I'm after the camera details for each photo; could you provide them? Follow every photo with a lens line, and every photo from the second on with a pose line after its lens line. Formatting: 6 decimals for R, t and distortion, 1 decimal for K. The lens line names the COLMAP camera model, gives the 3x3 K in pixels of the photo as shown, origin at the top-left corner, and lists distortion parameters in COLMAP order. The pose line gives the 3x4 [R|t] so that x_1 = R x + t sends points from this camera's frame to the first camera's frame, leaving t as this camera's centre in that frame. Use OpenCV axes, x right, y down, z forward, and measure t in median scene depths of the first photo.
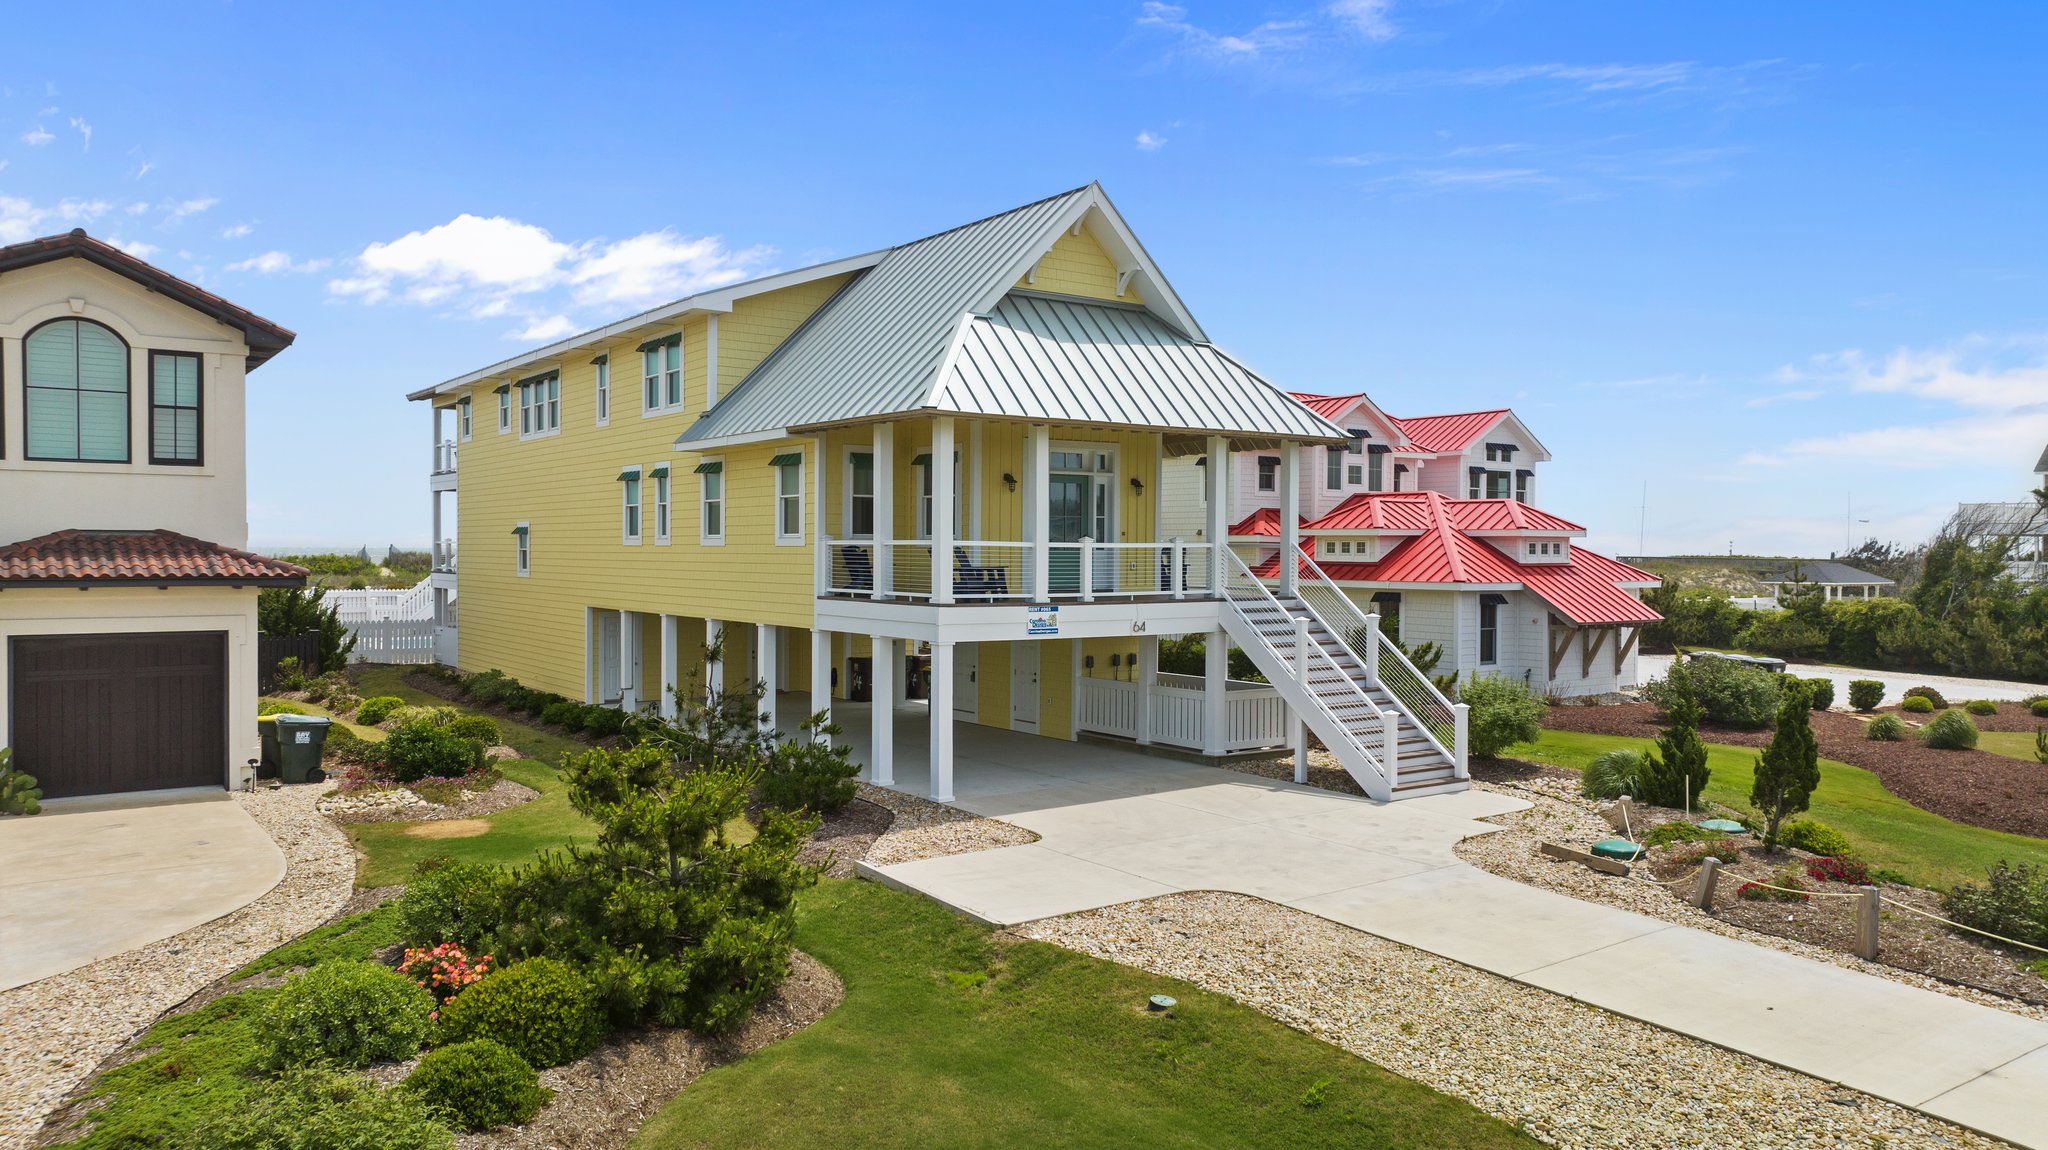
lens RADIAL K [[1445.0, 0, 1021.5], [0, 1445.0, 571.3], [0, 0, 1]] dist [-0.048212, 0.059224]
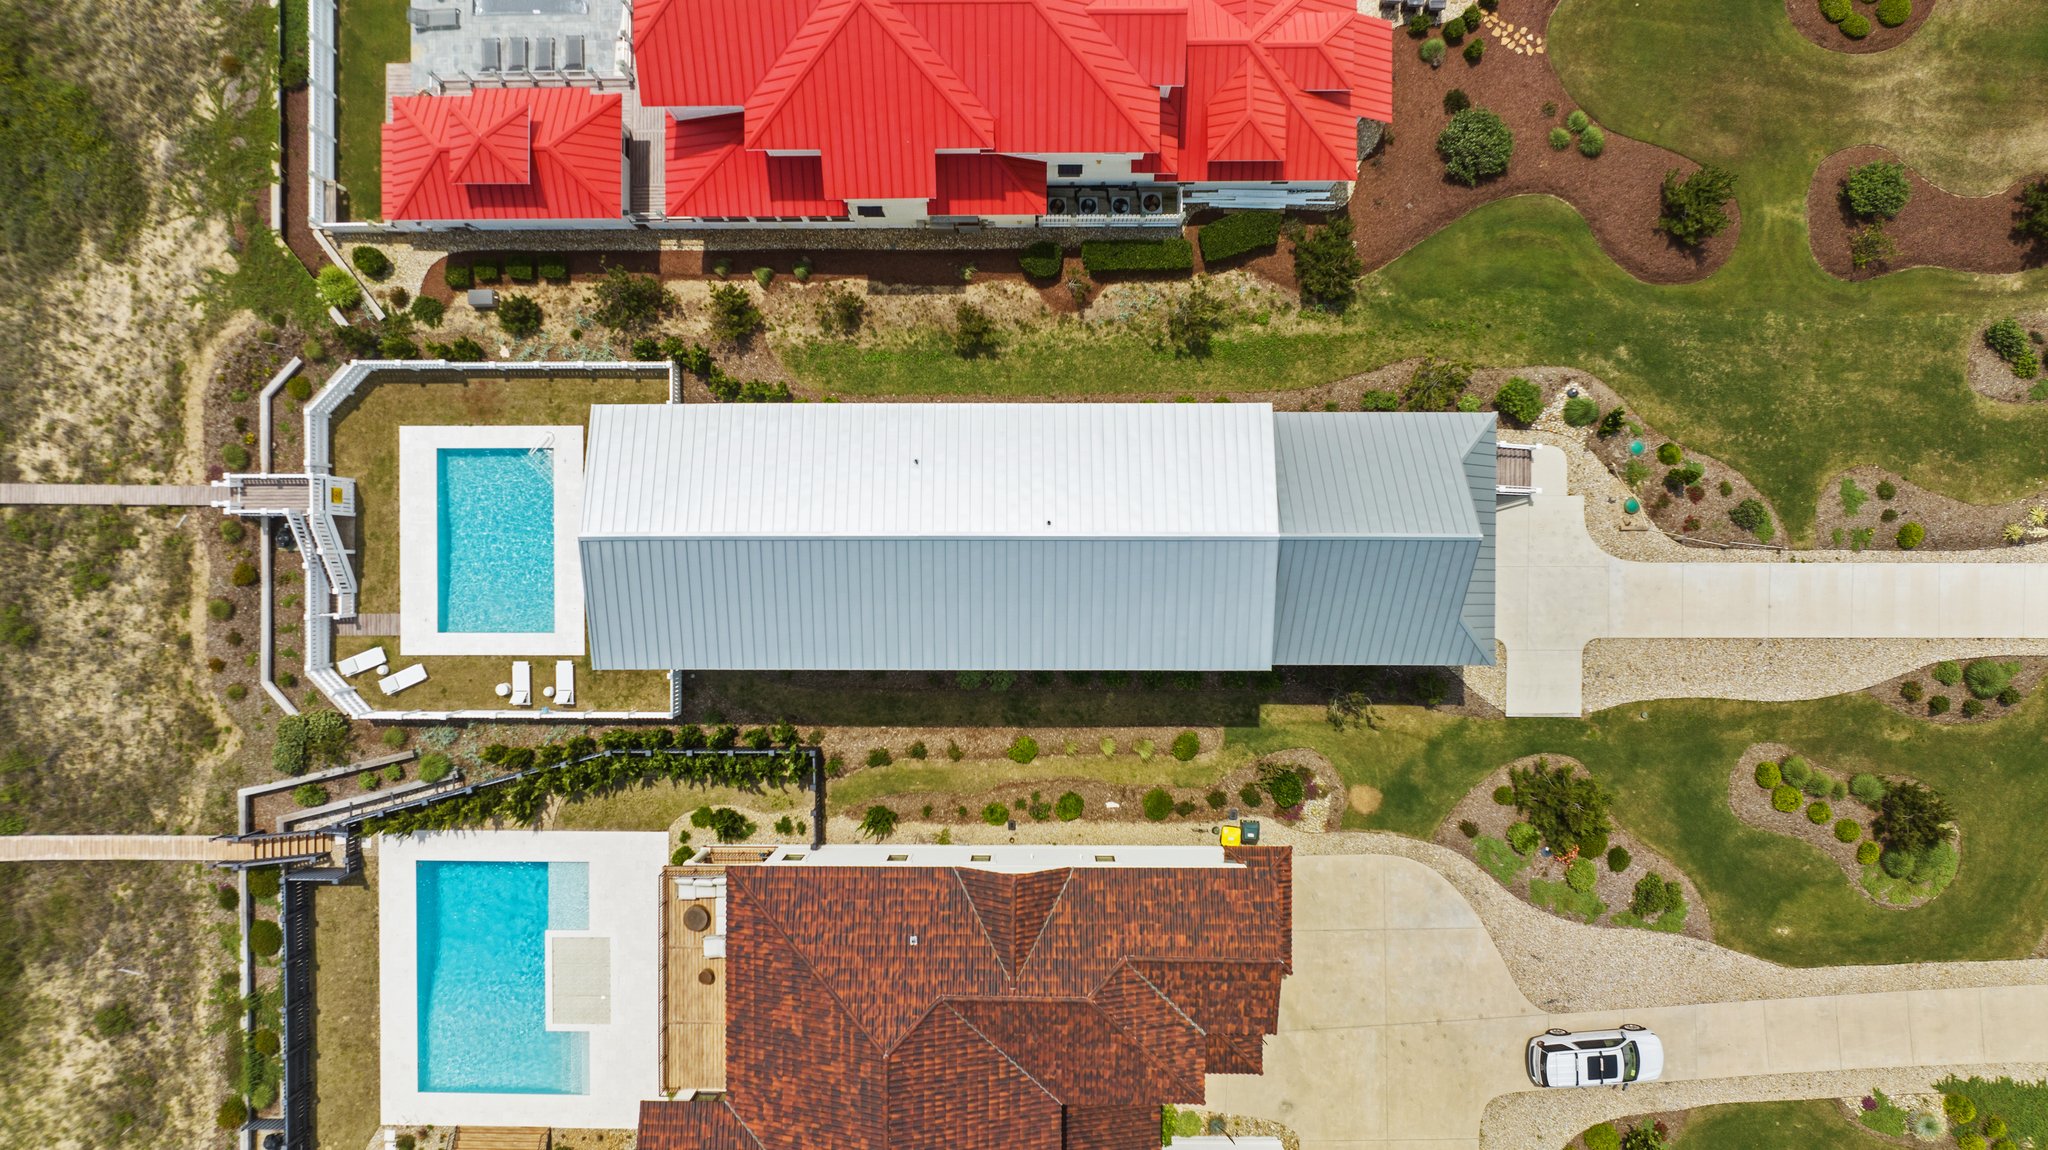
lens RADIAL K [[1436.2, 0, 1024.0], [0, 1436.2, 575.0], [0, 0, 1]] dist [0.006536, -0.087744]
pose [[0.584992, -0.810766, -0.021025, -0.313296], [0.029714, -0.004481, 0.999548, -2.257468], [-0.810494, -0.585353, 0.021470, 1.468183]]
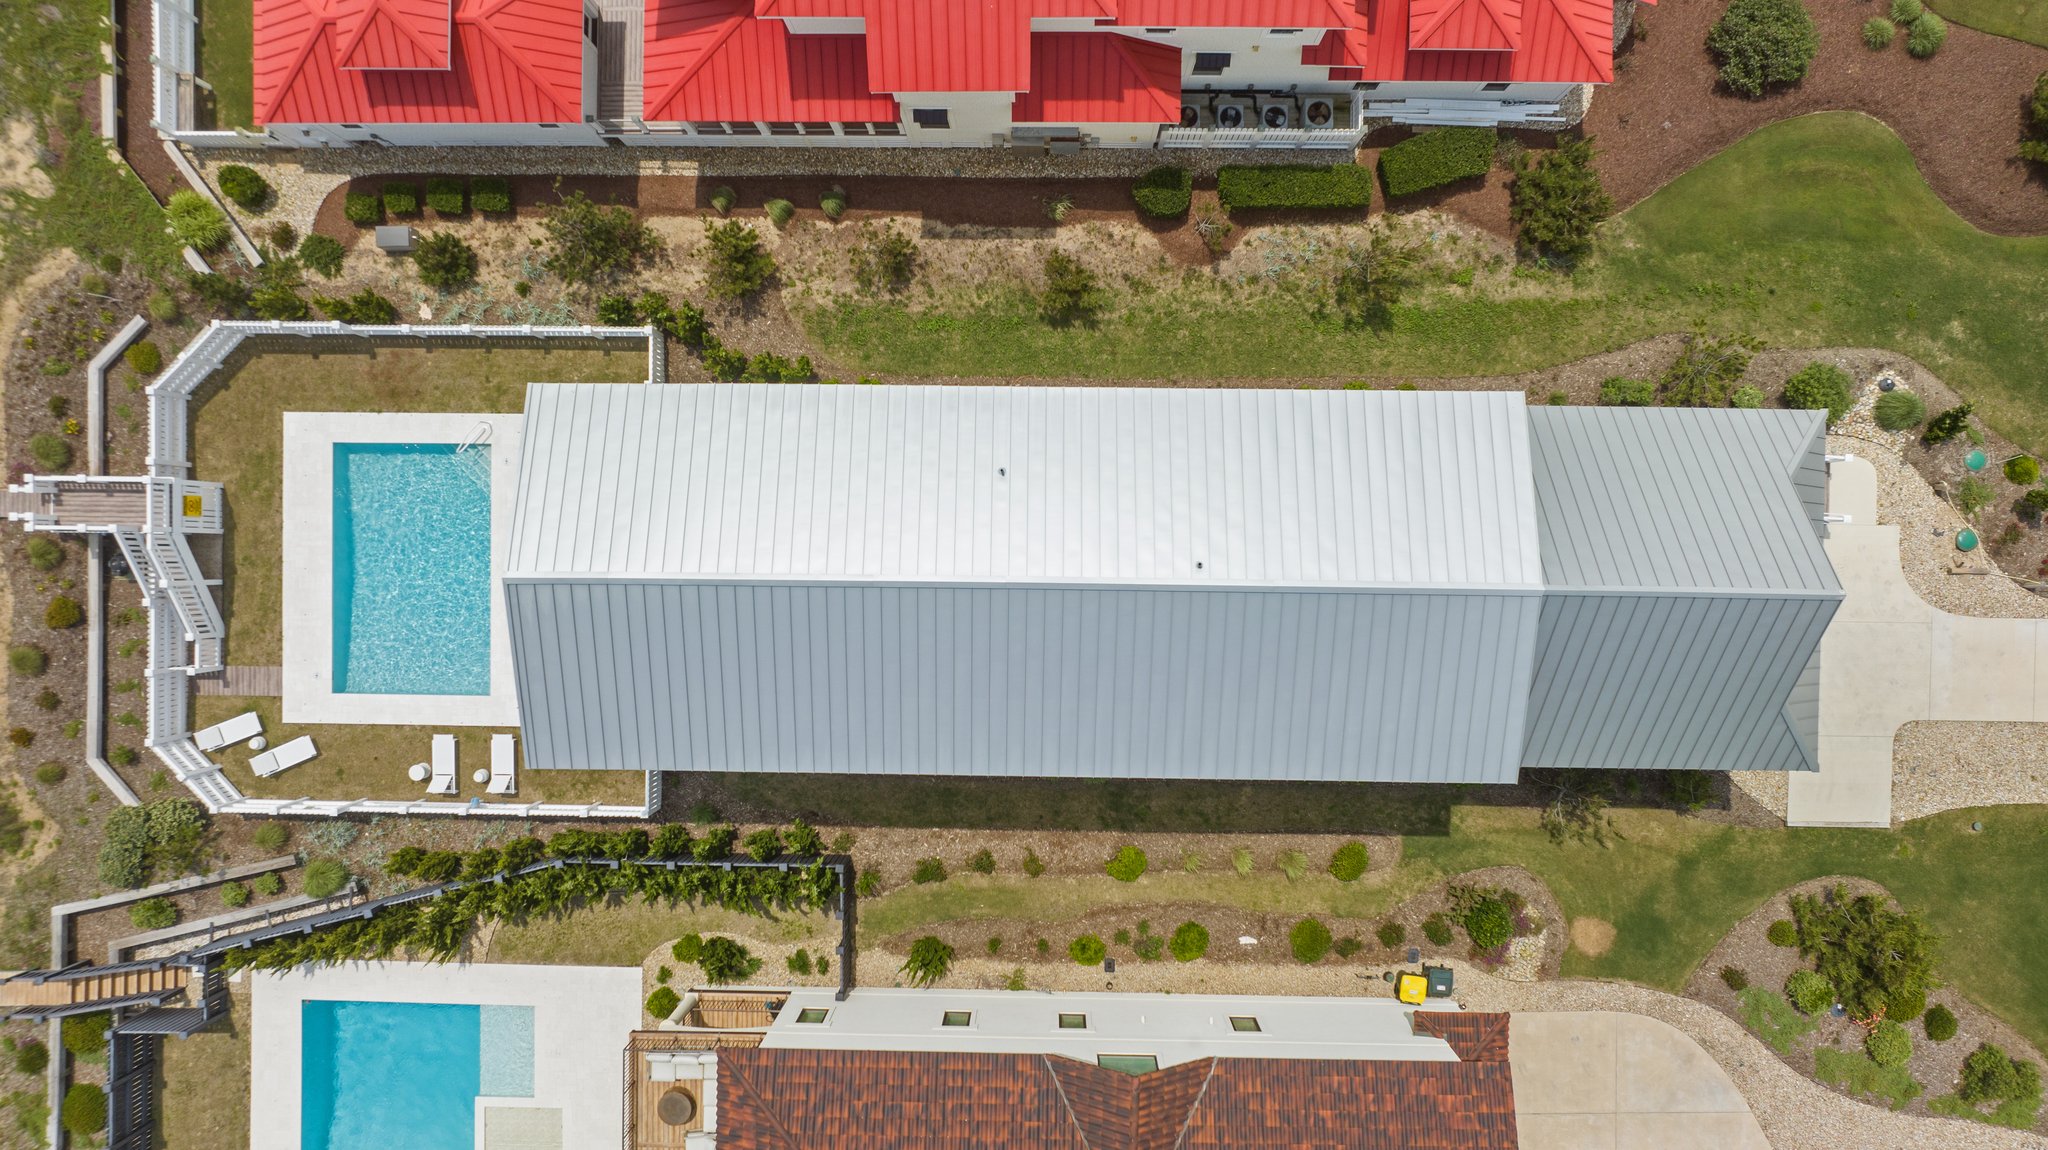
lens RADIAL K [[1440.1, 0, 1024.0], [0, 1440.1, 575.0], [0, 0, 1]] dist [-0.017370, 0.000810]
pose [[0.594312, -0.803741, -0.028178, -0.342833], [0.036530, -0.008023, 0.999300, -1.620807], [-0.803404, -0.594926, 0.024593, 1.617034]]
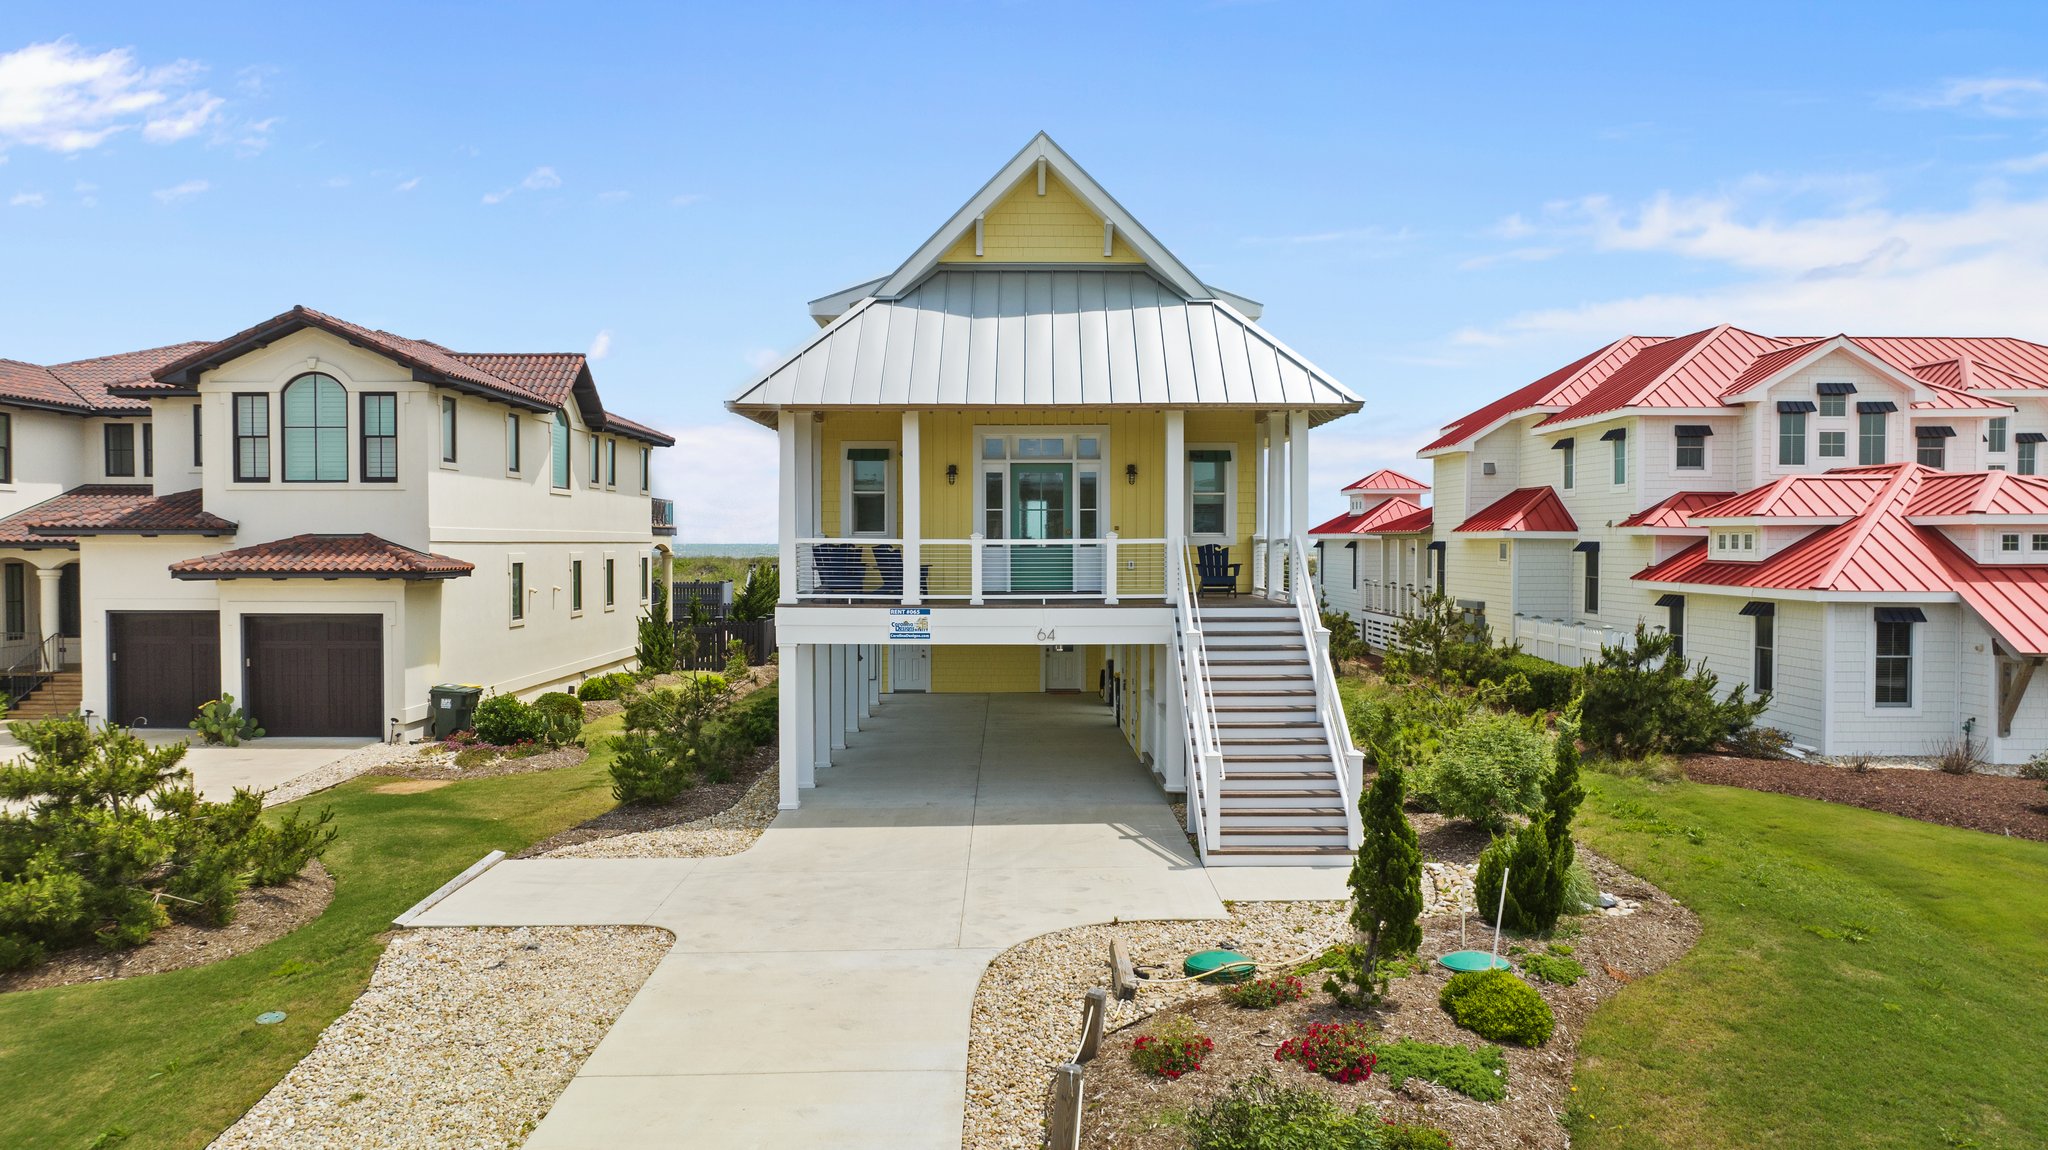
lens RADIAL K [[1445.0, 0, 1021.5], [0, 1445.0, 571.3], [0, 0, 1]] dist [-0.048212, 0.059224]
pose [[0.816433, 0.006575, -0.577402, 0.573744], [-0.005292, 0.999978, 0.003904, -0.003303], [0.577415, -0.000132, 0.816451, 0.277780]]
